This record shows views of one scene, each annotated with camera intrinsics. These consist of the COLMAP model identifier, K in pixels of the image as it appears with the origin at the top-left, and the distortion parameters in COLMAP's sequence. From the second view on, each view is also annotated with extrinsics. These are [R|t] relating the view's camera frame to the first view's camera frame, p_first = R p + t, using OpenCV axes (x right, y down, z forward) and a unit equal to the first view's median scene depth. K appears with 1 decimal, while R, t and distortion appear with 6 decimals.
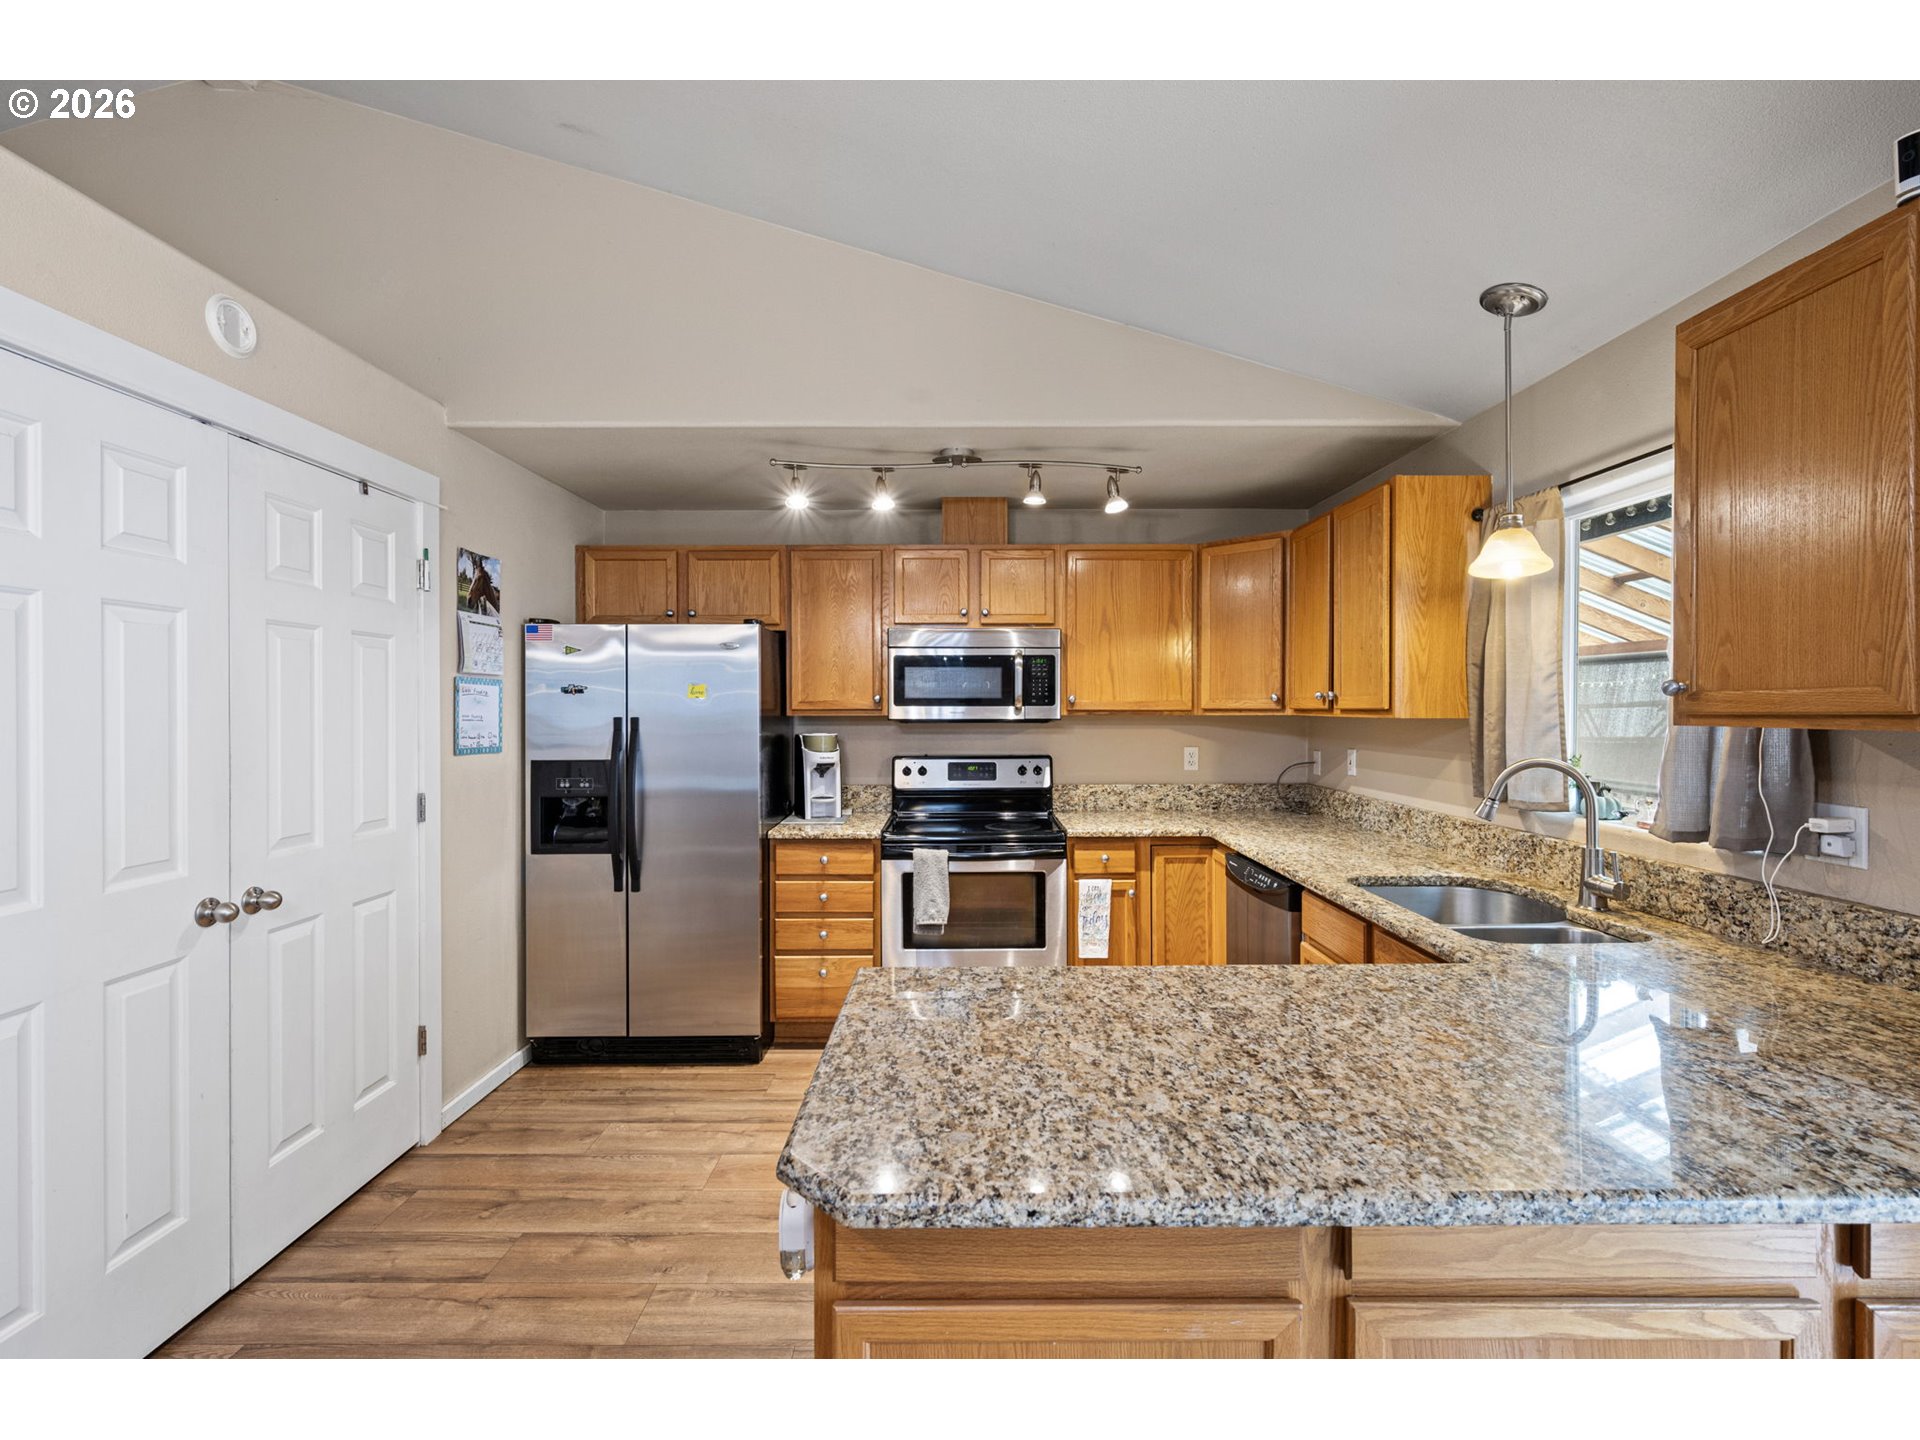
lens RADIAL K [[867.9, 0, 962.7], [0, 867.9, 715.8], [0, 0, 1]] dist [0.000594, -0.000033]
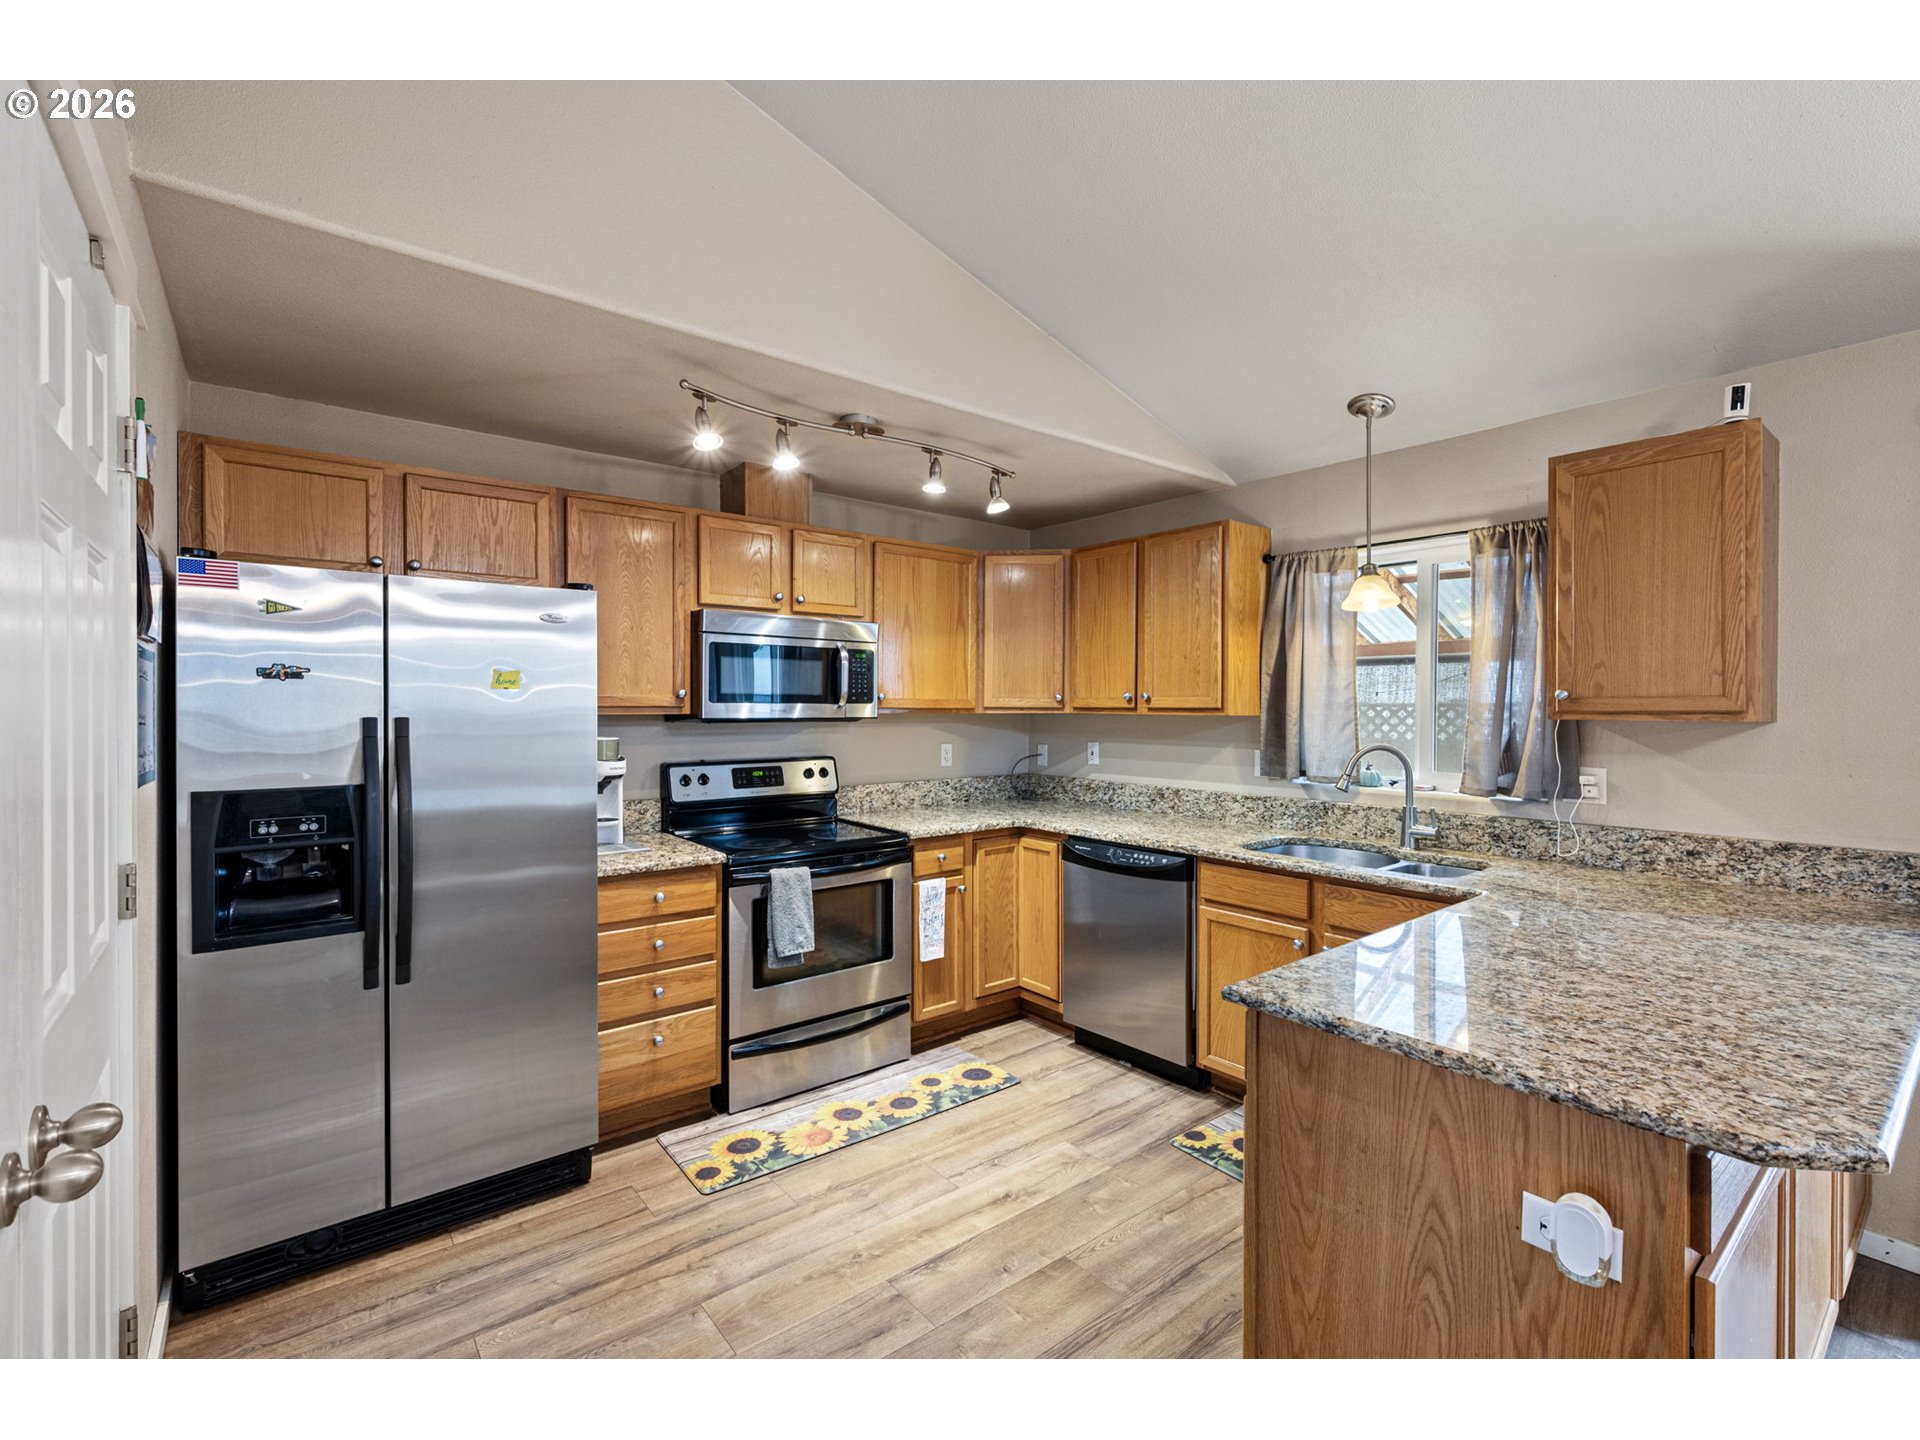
lens RADIAL K [[855.9, 0, 961.8], [0, 855.9, 716.4], [0, 0, 1]] dist [0.000005, -0.000168]
pose [[0.778919, -0.003465, 0.627115, -0.432177], [0.001543, 0.999992, 0.003608, -0.000649], [-0.627123, -0.001842, 0.778918, 0.220869]]
